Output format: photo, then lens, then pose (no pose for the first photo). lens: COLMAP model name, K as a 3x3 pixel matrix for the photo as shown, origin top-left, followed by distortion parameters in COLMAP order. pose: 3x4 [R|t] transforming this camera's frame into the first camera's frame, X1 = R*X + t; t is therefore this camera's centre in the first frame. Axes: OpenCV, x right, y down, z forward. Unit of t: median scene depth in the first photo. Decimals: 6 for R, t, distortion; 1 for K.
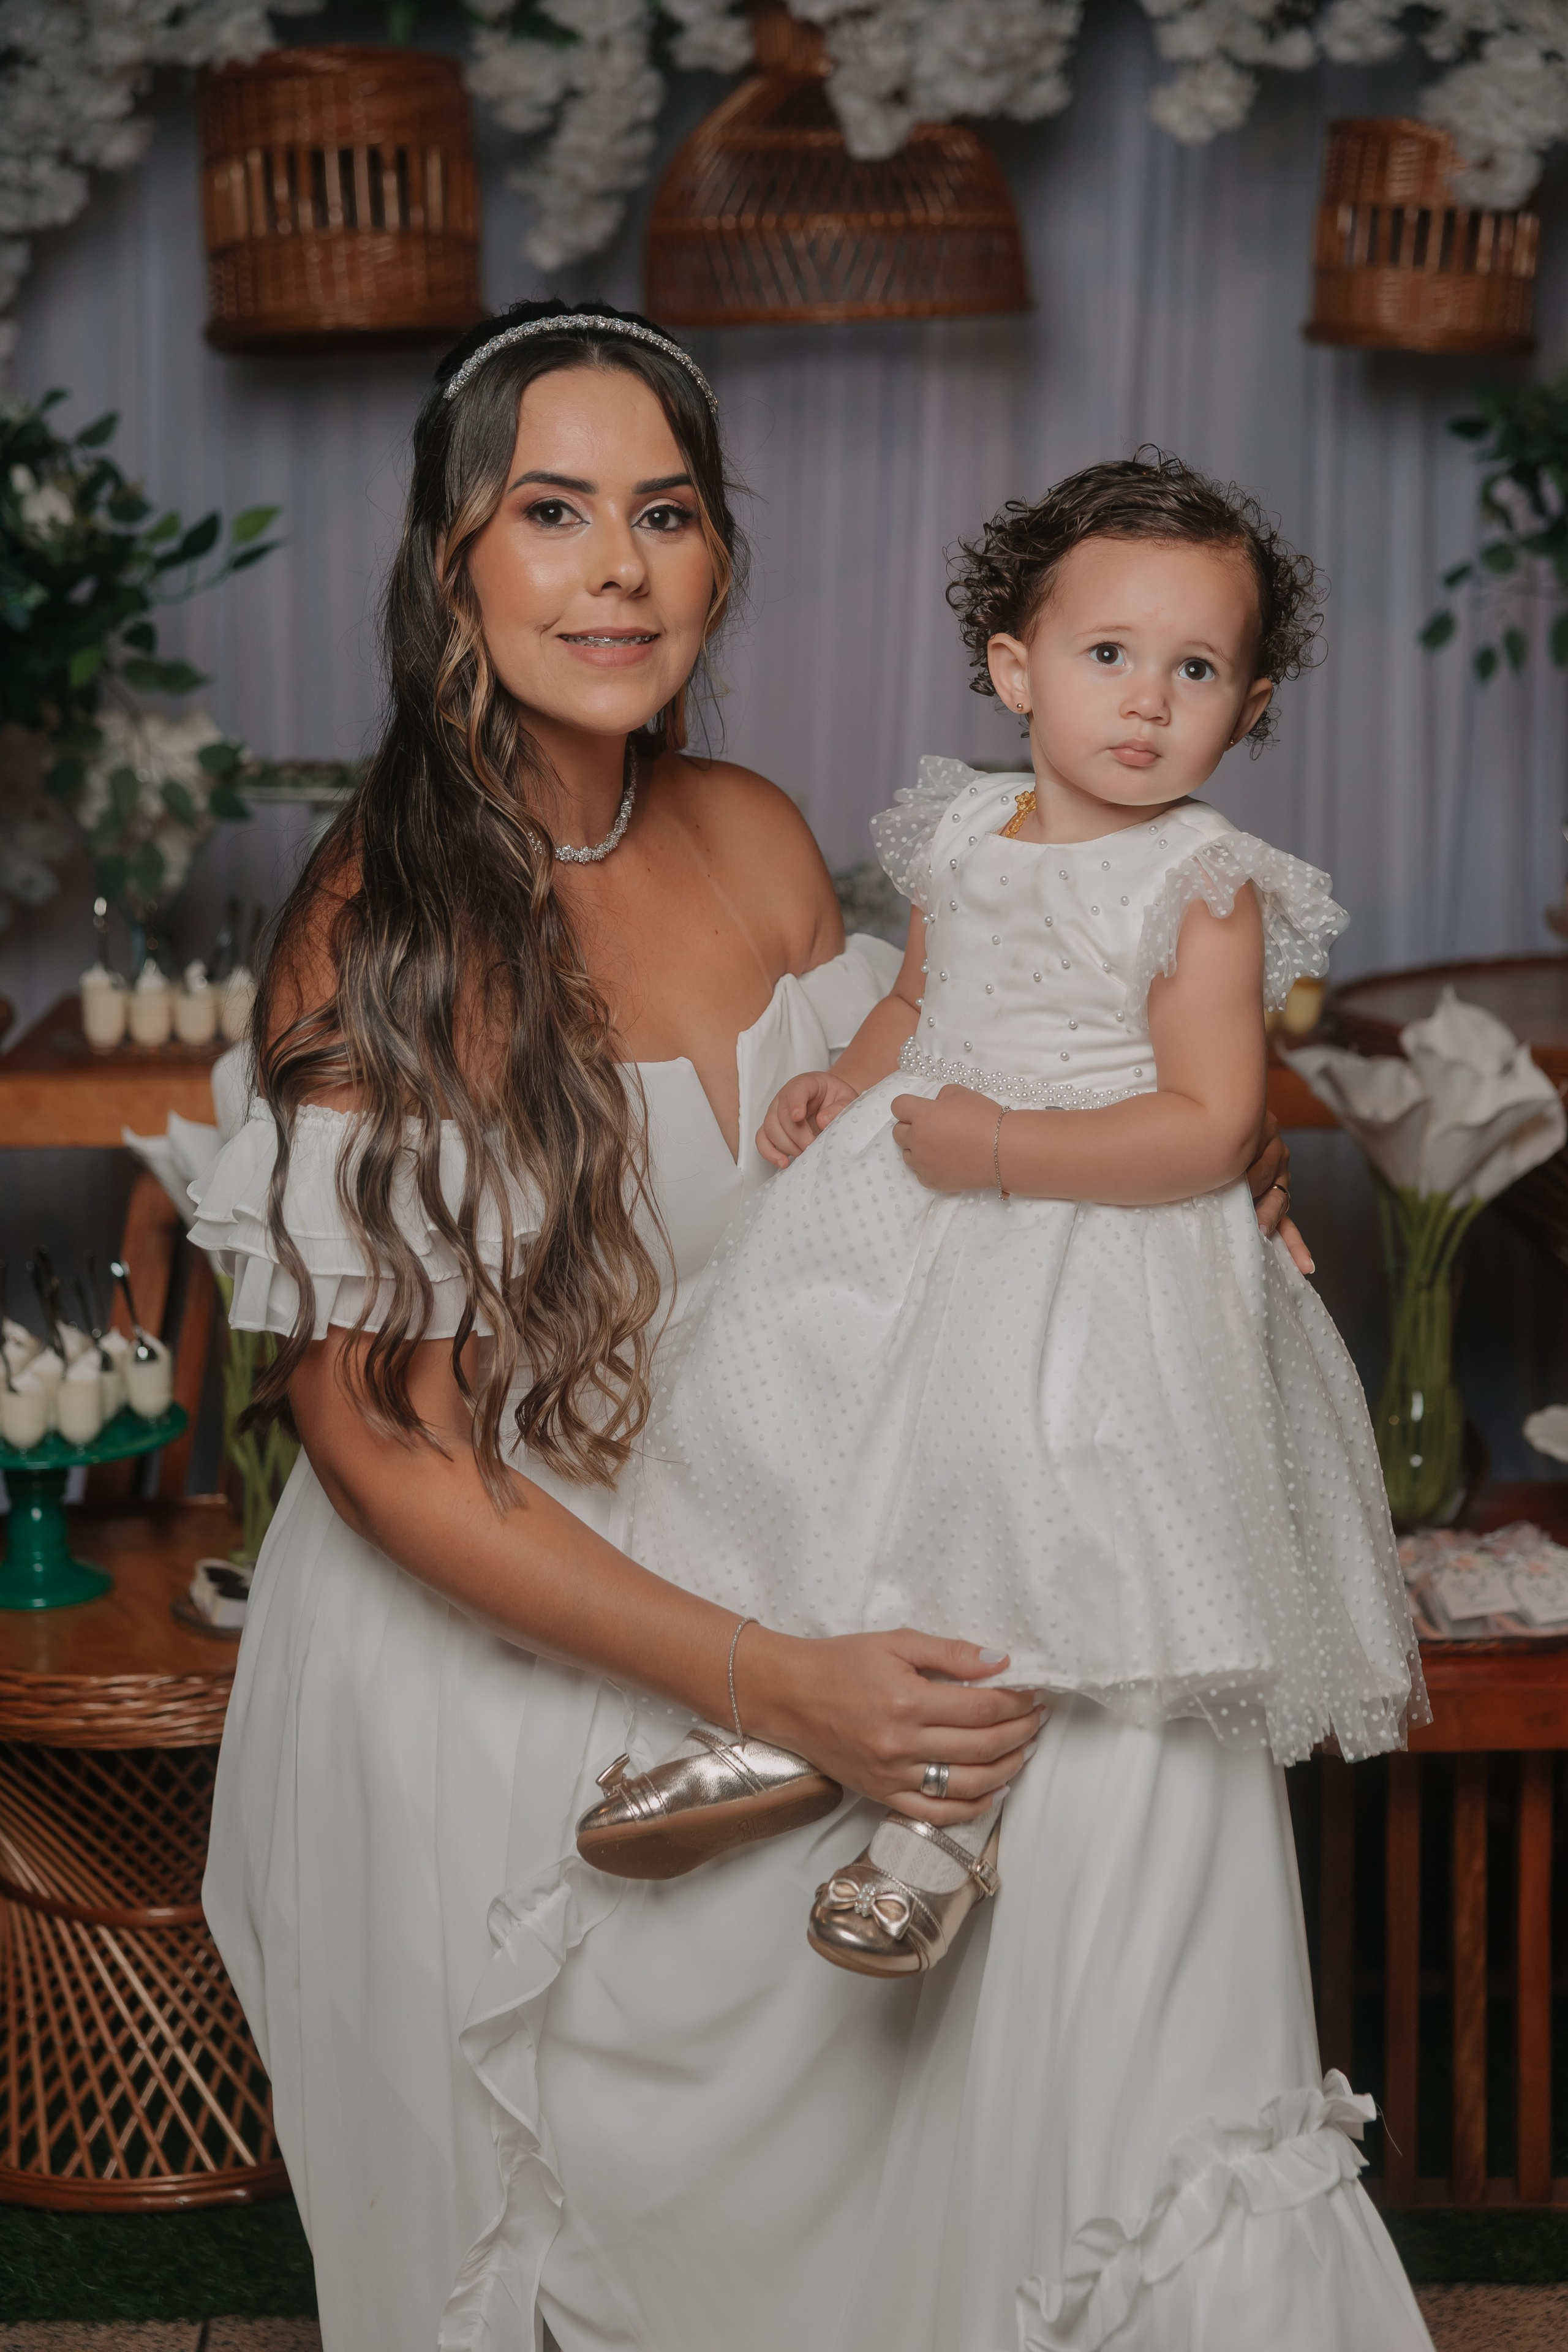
lens RADIAL K [[3634.6, 0, 789.5], [0, 3634.6, 1170.2], [0, 0, 1]] dist [0.019506, 0.000000]
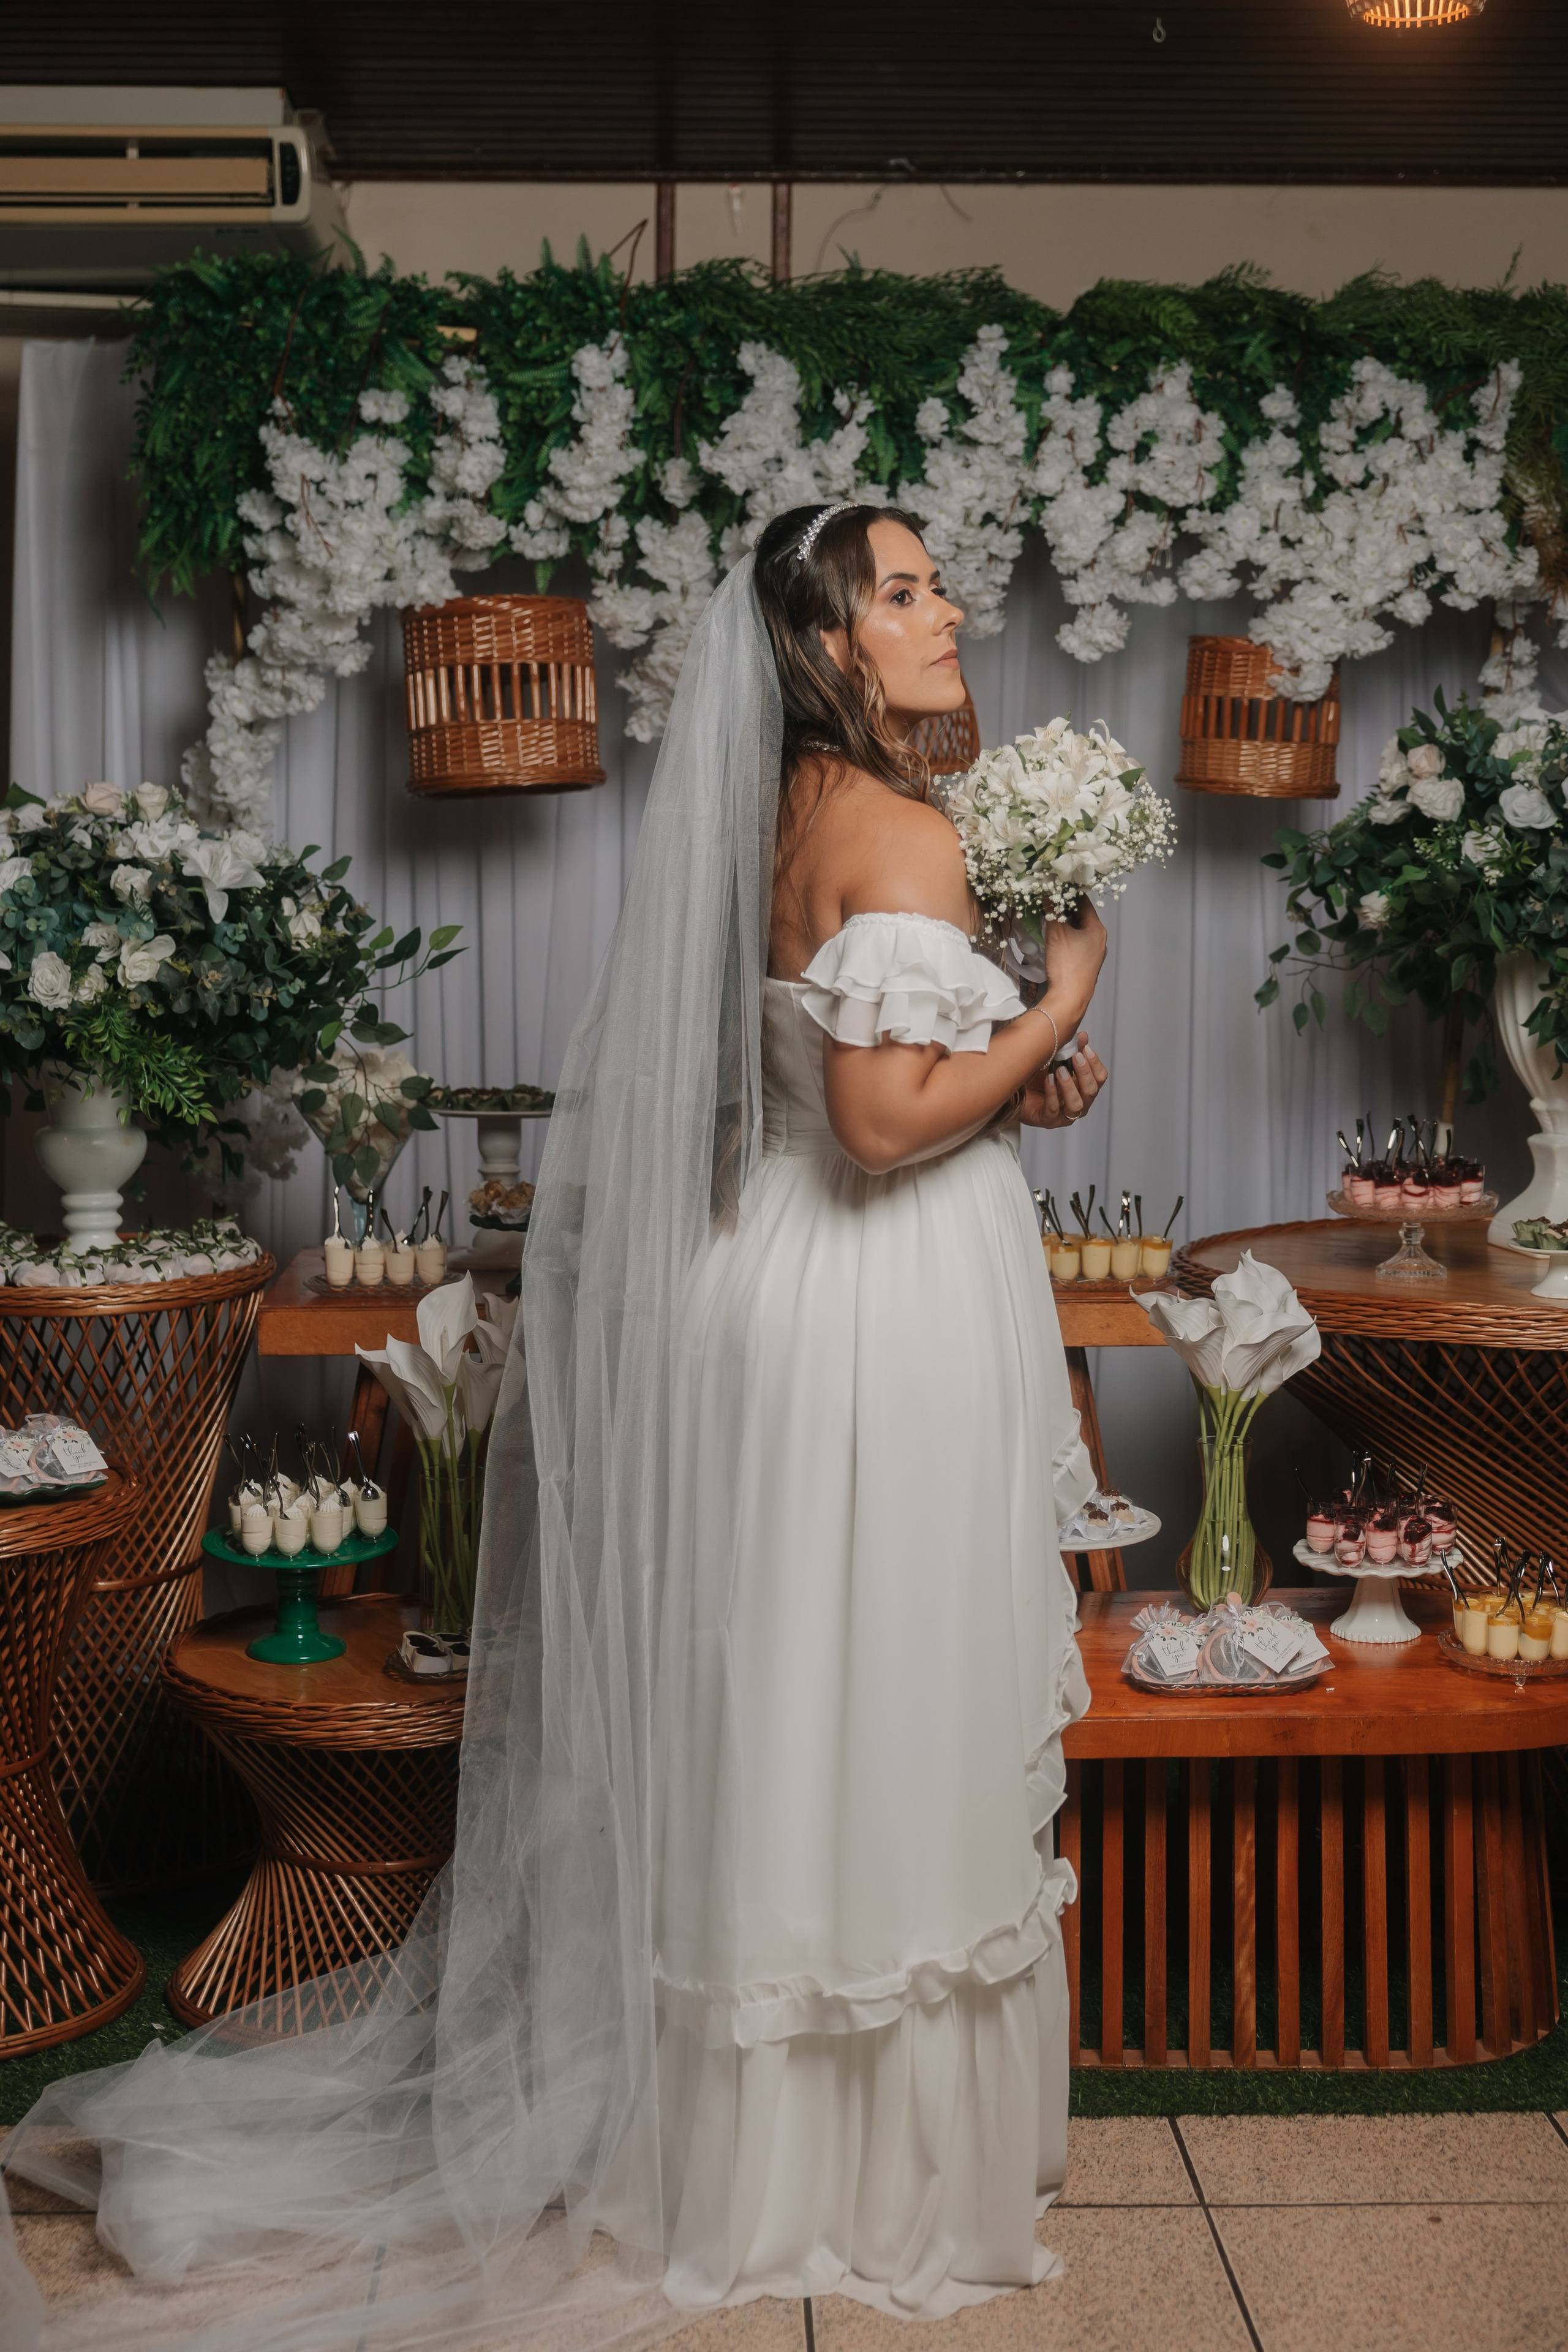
lens RADIAL K [[3153.0, 0, 777.1], [0, 3153.0, 1177.2], [0, 0, 1]] dist [0.010467, 0.000000]
pose [[0.999587, 0.001197, -0.028723, 0.024892], [-0.002831, 0.998376, -0.056891, -0.005741], [0.028608, 0.056949, 0.997967, -0.261074]]
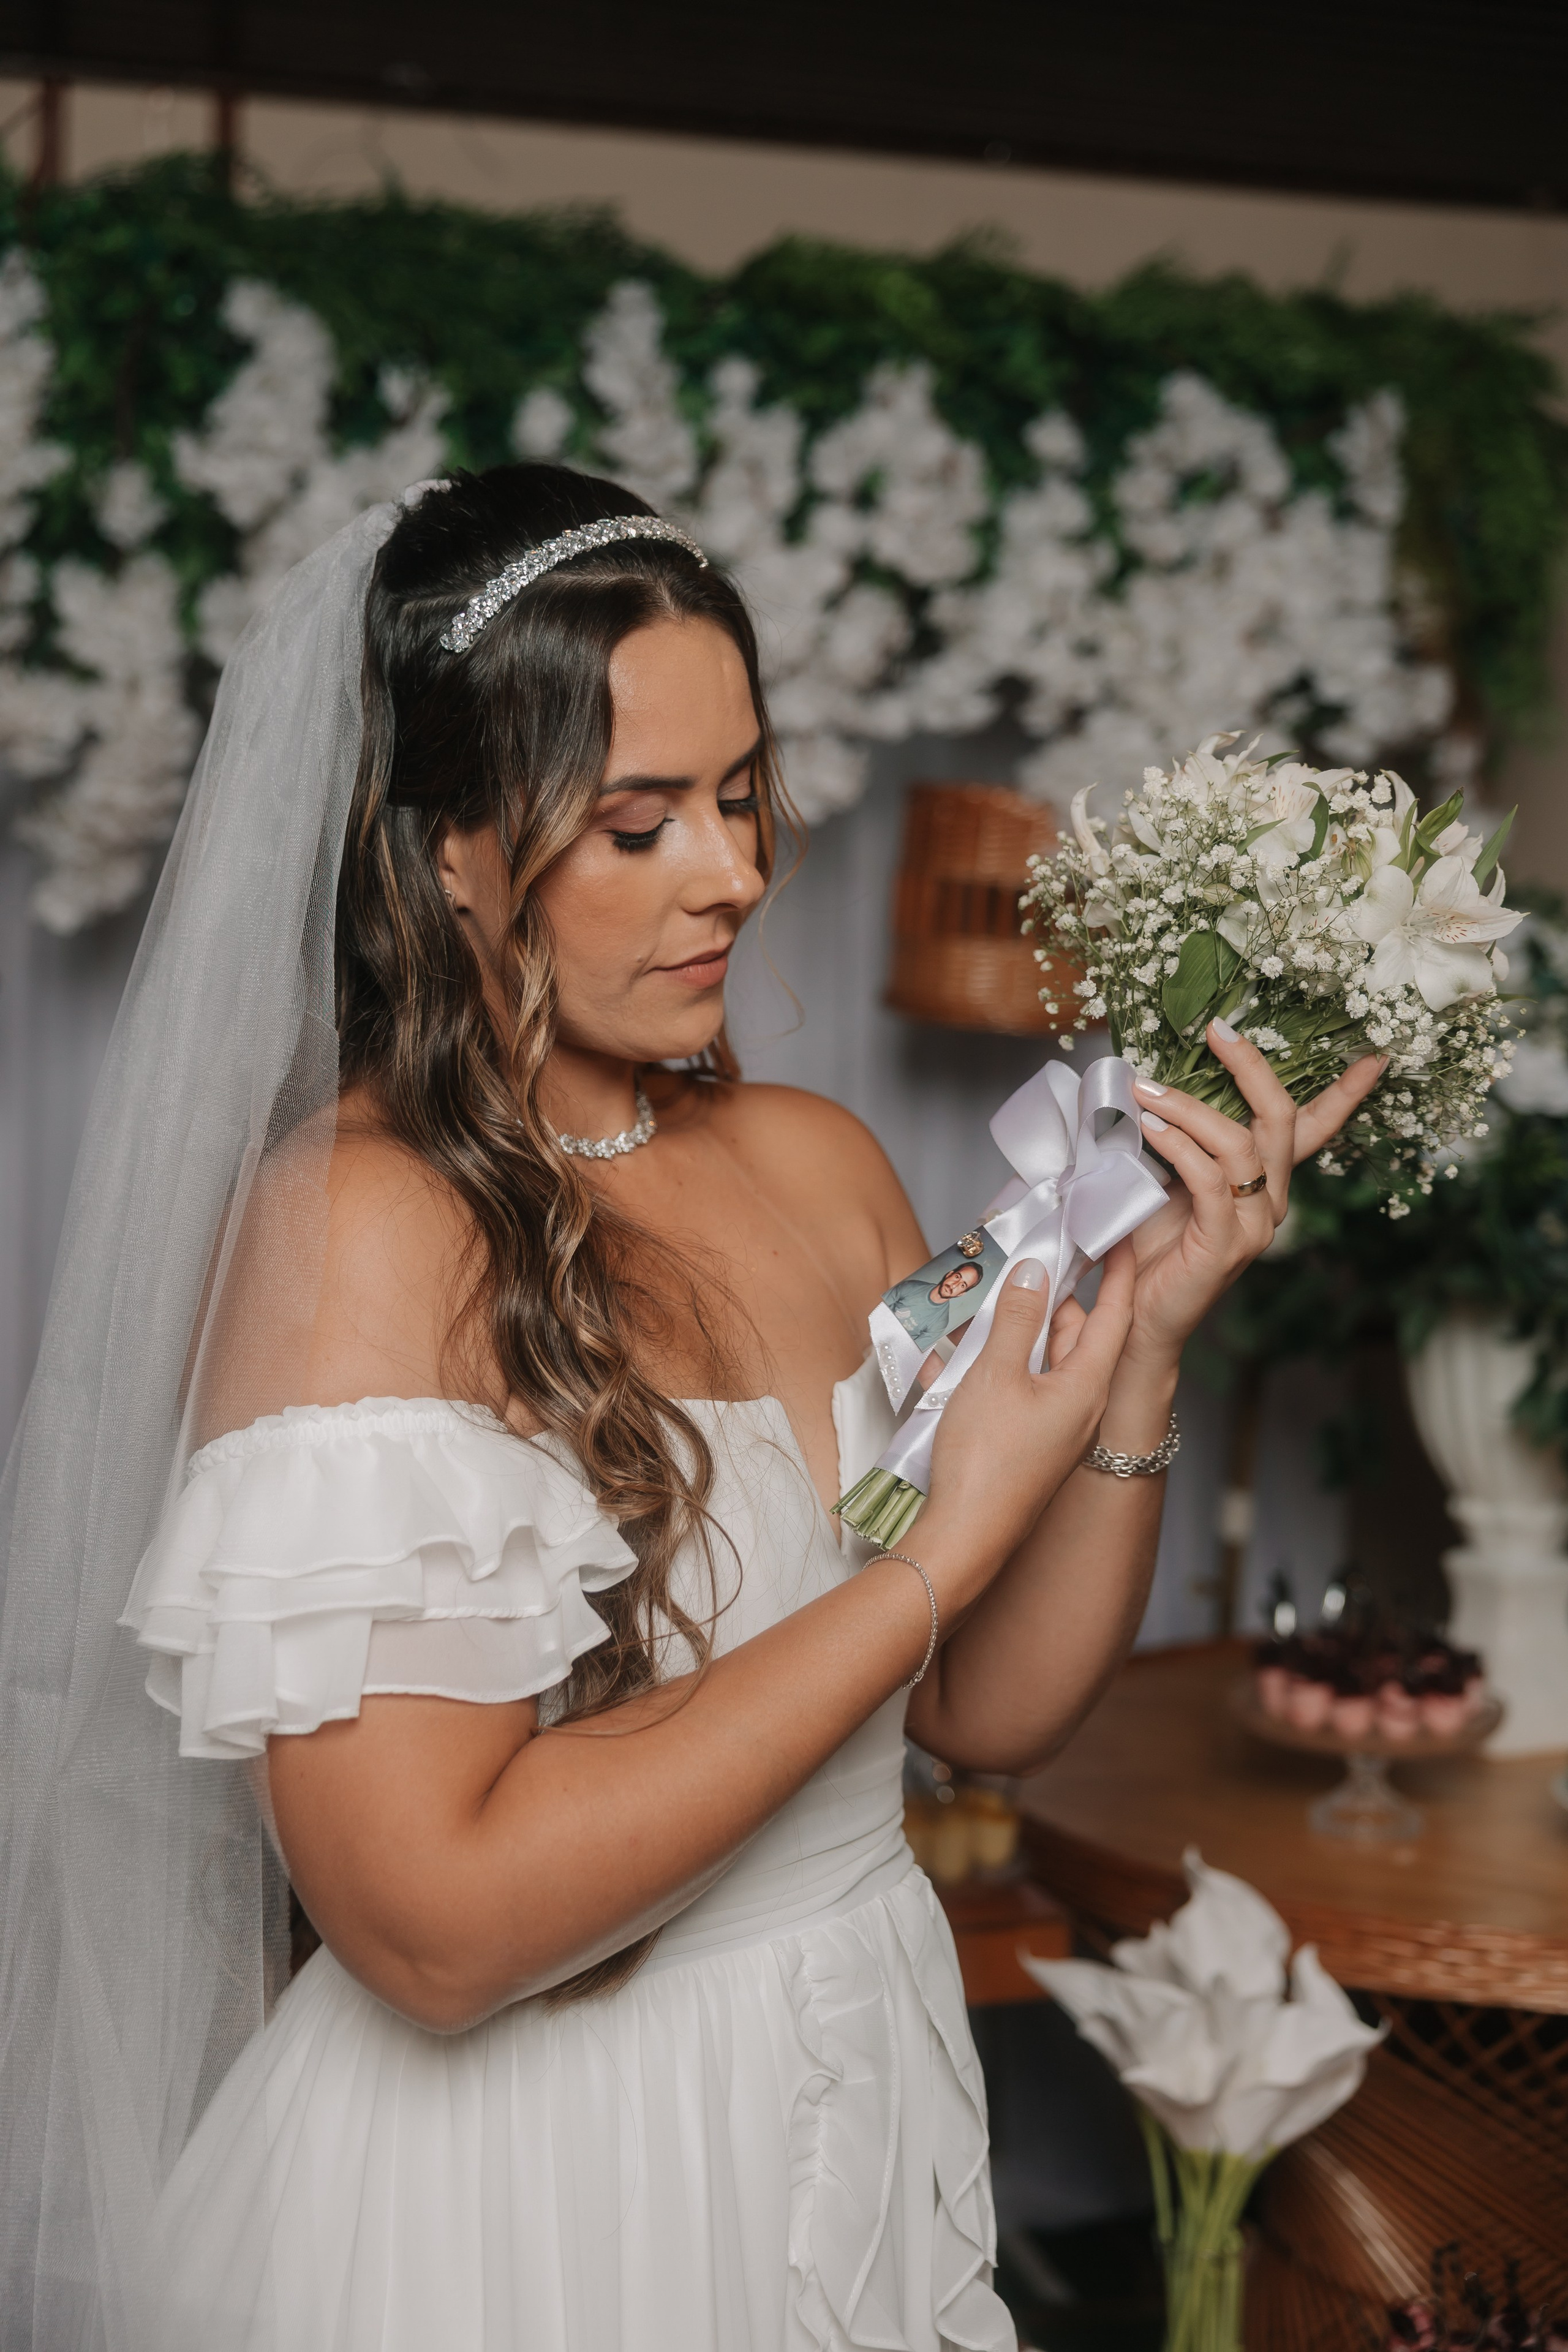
lens RADIAL K [[3153.0, 0, 779.3], [0, 3153.0, 1181.0], [0, 0, 1]] dist [0.010467, 0.000000]
pose [[0.977448, 0.002402, 0.211164, -0.064322], [0.017061, 0.995768, -0.090302, -0.129464], [-0.210487, 0.091868, 0.973270, 0.258060]]
